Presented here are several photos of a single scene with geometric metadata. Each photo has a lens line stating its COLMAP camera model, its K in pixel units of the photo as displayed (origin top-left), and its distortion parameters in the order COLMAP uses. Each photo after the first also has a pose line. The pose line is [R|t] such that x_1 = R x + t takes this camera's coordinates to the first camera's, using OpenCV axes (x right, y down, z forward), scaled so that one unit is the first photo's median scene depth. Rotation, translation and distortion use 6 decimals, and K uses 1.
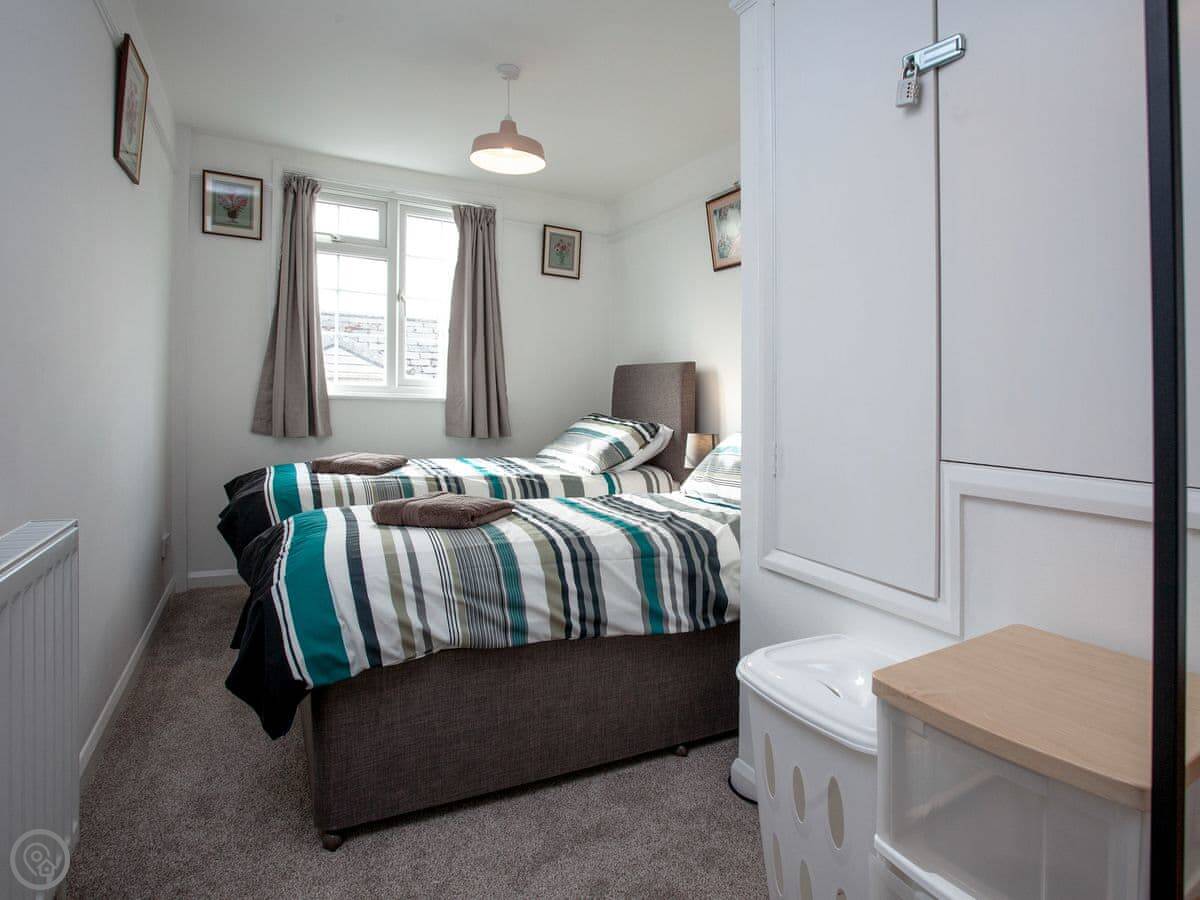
lens RADIAL K [[634.6, 0, 600.0], [0, 634.6, 450.0], [0, 0, 1]] dist [-0.001543, 0.000015]
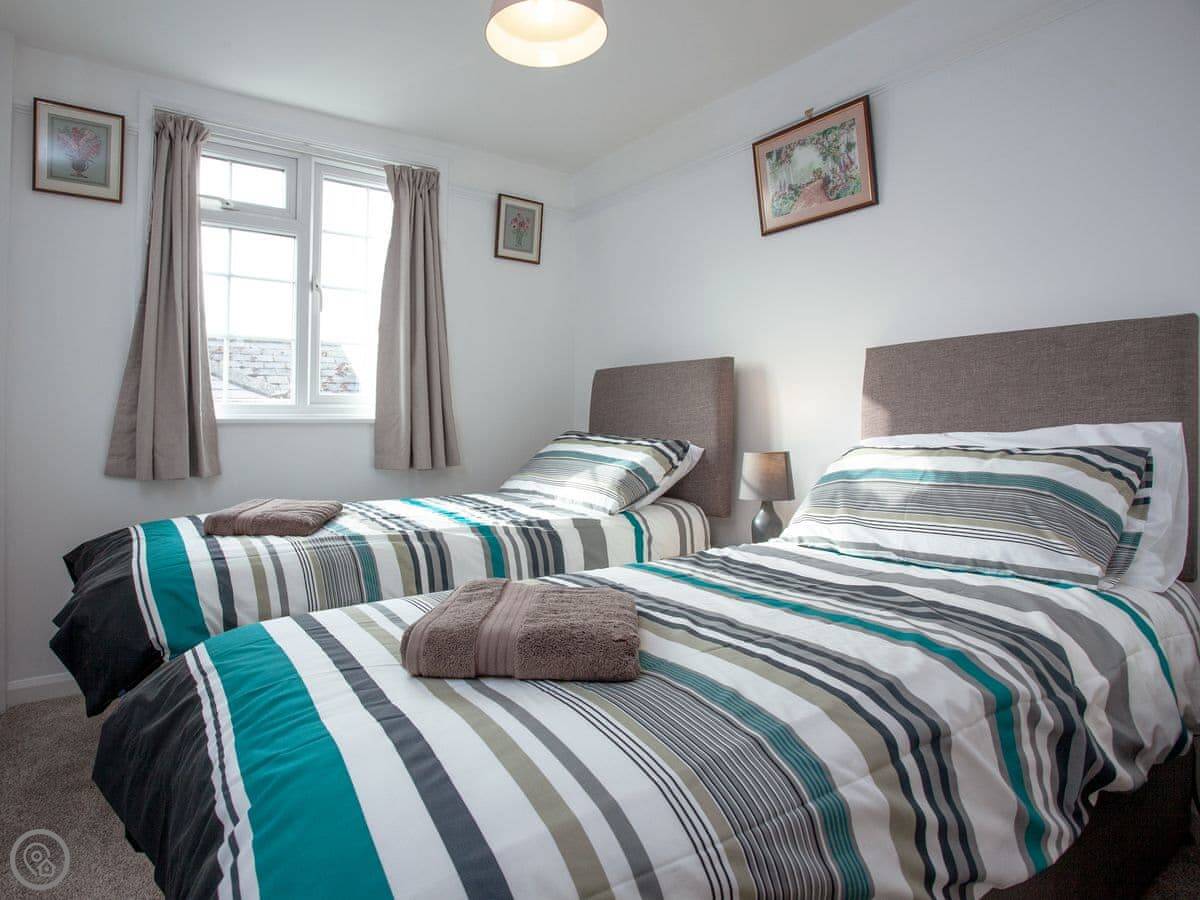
lens RADIAL K [[744.3, 0, 622.5], [0, 744.3, 426.2], [0, 0, 1]] dist [-0.047528, 0.023935]
pose [[0.992272, -0.035828, 0.118795, -0.086102], [0.043469, 0.997107, -0.062359, -0.007718], [-0.116217, 0.067041, 0.990959, 0.146708]]
